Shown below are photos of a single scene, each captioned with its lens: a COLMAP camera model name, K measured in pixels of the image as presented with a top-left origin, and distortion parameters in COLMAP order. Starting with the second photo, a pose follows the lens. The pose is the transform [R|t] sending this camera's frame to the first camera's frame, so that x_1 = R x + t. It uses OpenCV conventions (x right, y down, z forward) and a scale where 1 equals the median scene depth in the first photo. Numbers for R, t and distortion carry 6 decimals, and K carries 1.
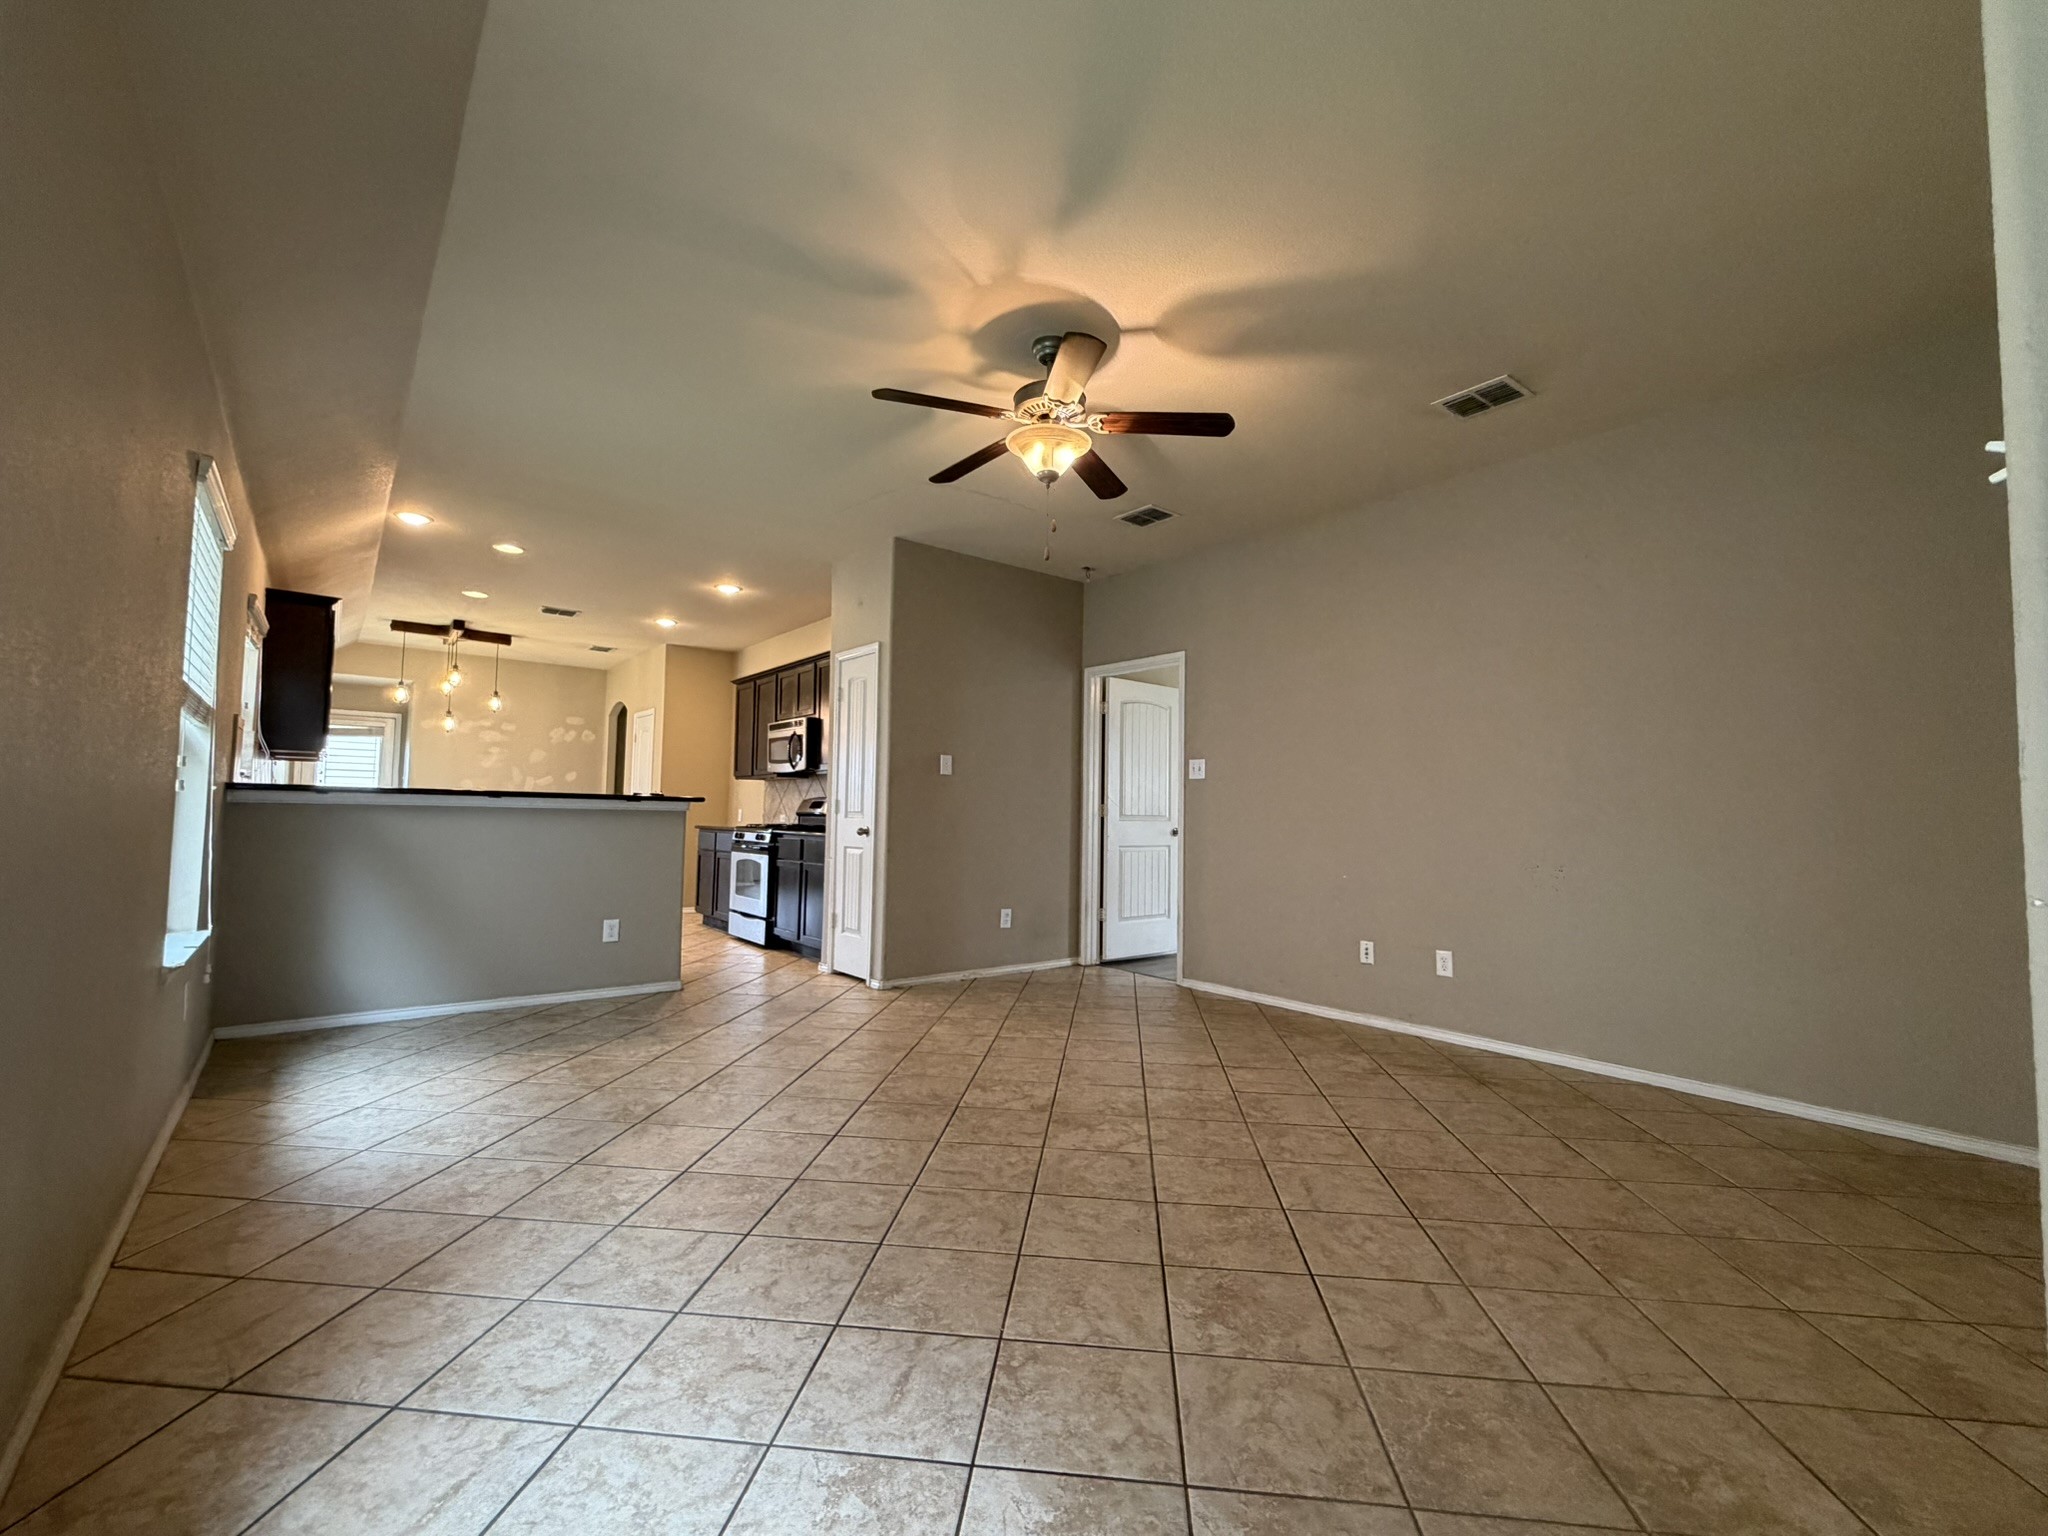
lens RADIAL K [[820.6, 0, 984.9], [0, 820.6, 776.8], [0, 0, 1]] dist [-0.000219, 0.000278]
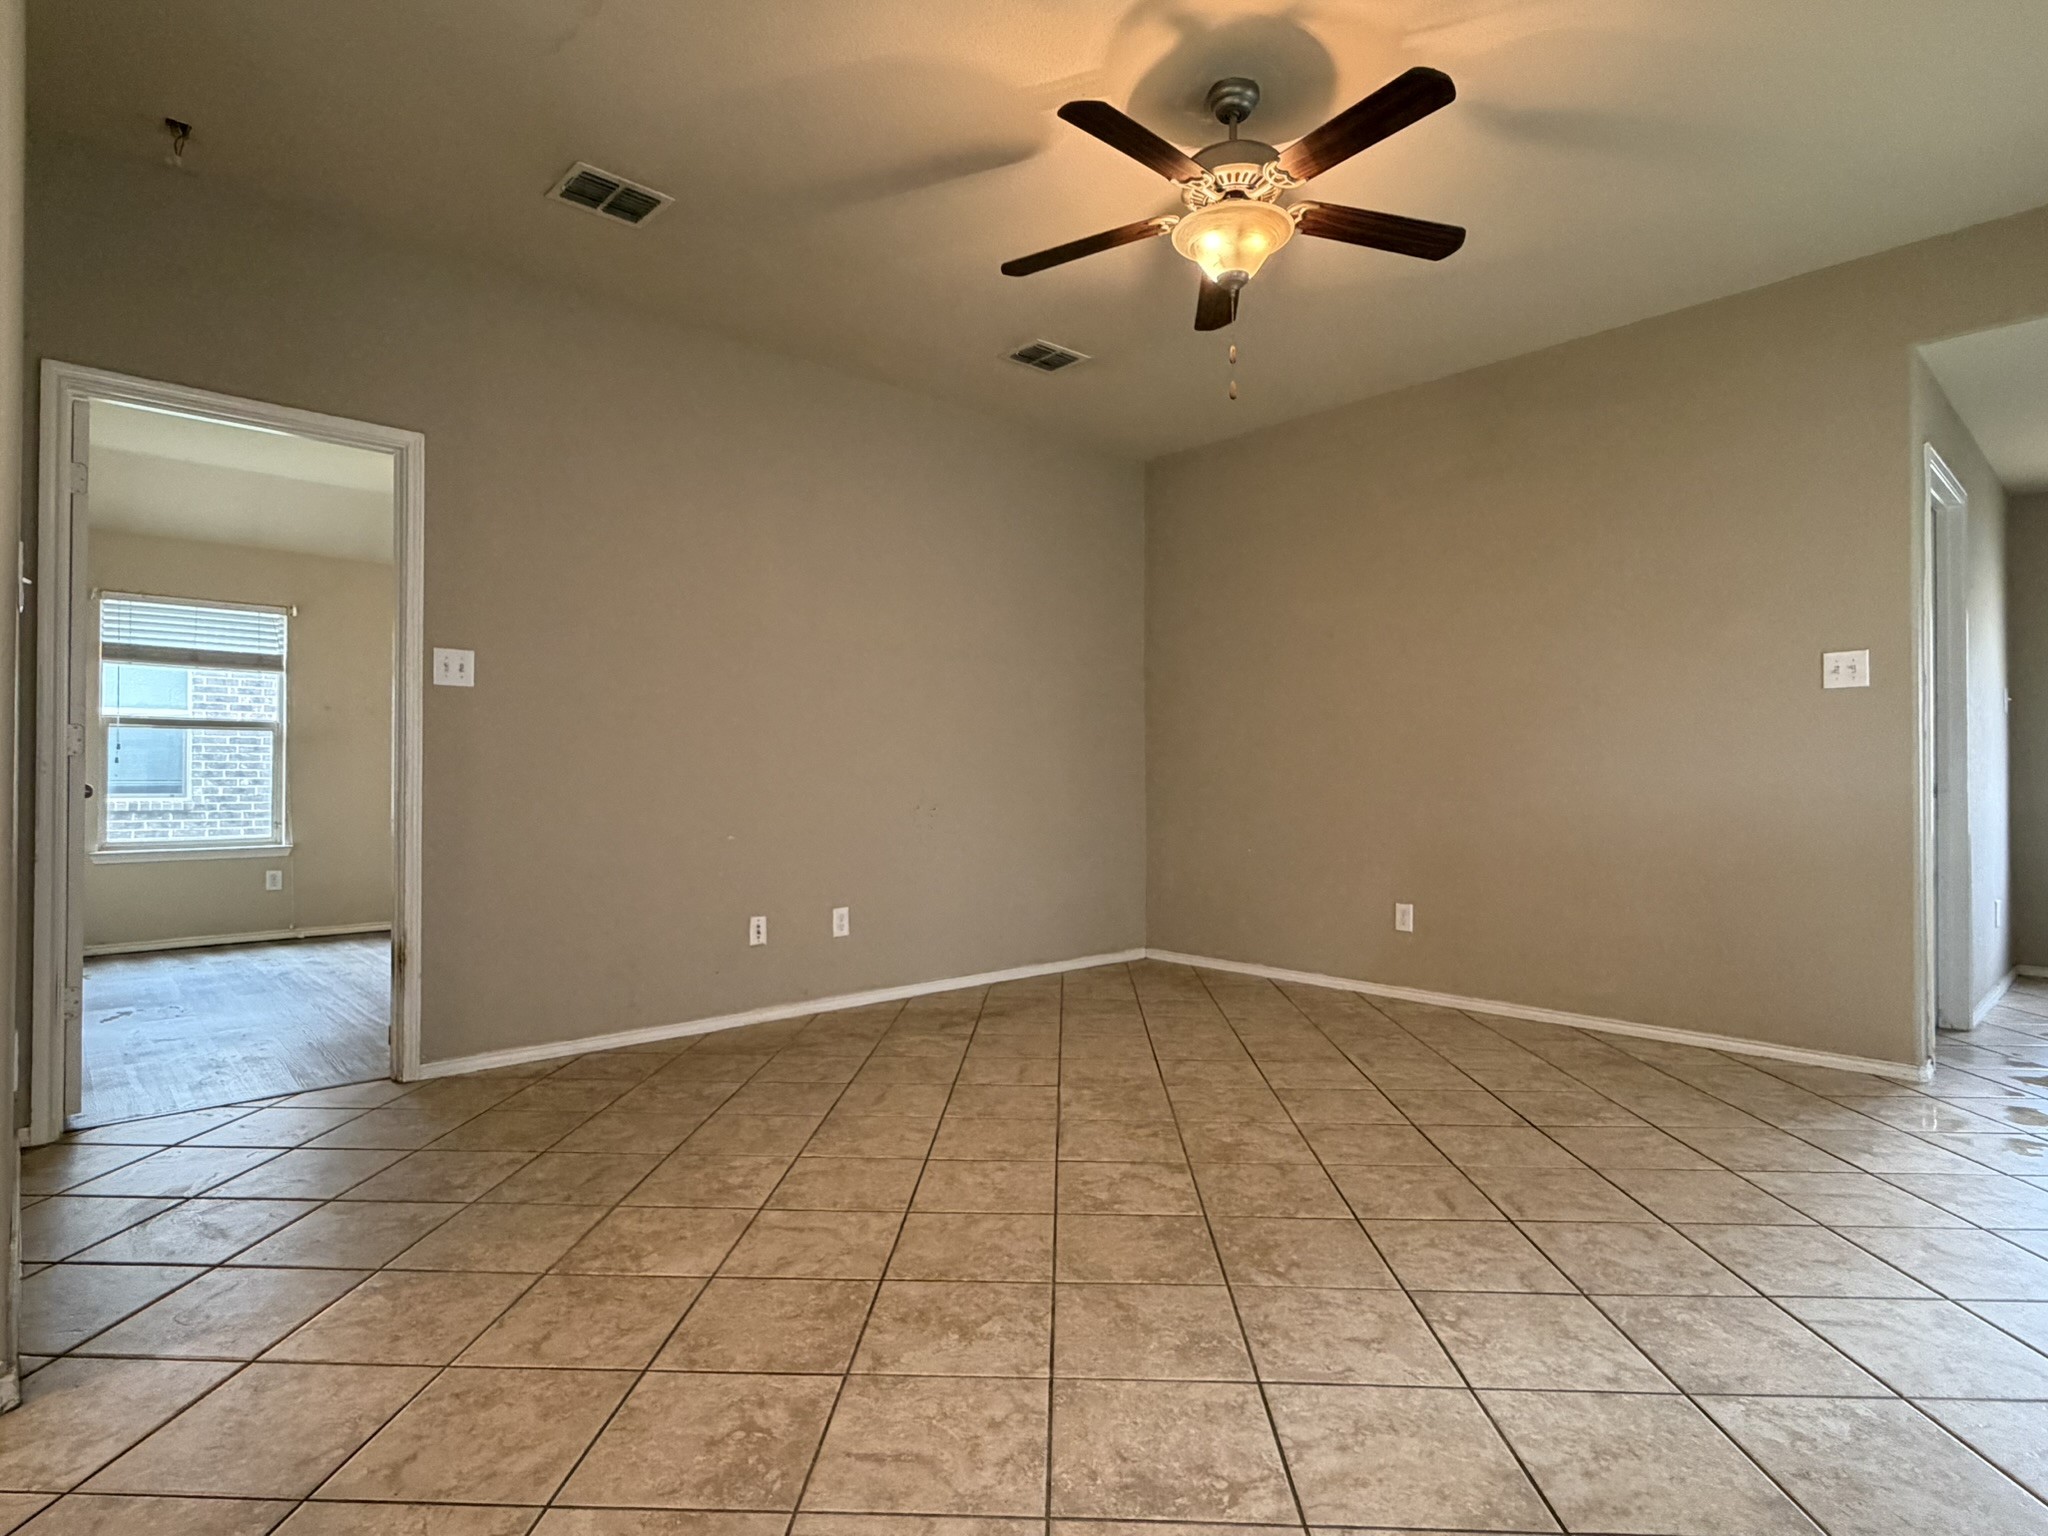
lens RADIAL K [[1083.8, 0, 1014.1], [0, 1083.8, 767.5], [0, 0, 1]] dist [-0.000230, 0.000576]
pose [[-0.074326, -0.005577, 0.997218, -0.627905], [-0.052887, 0.998599, 0.001643, 0.046826], [-0.995831, -0.052617, -0.074517, 0.904465]]
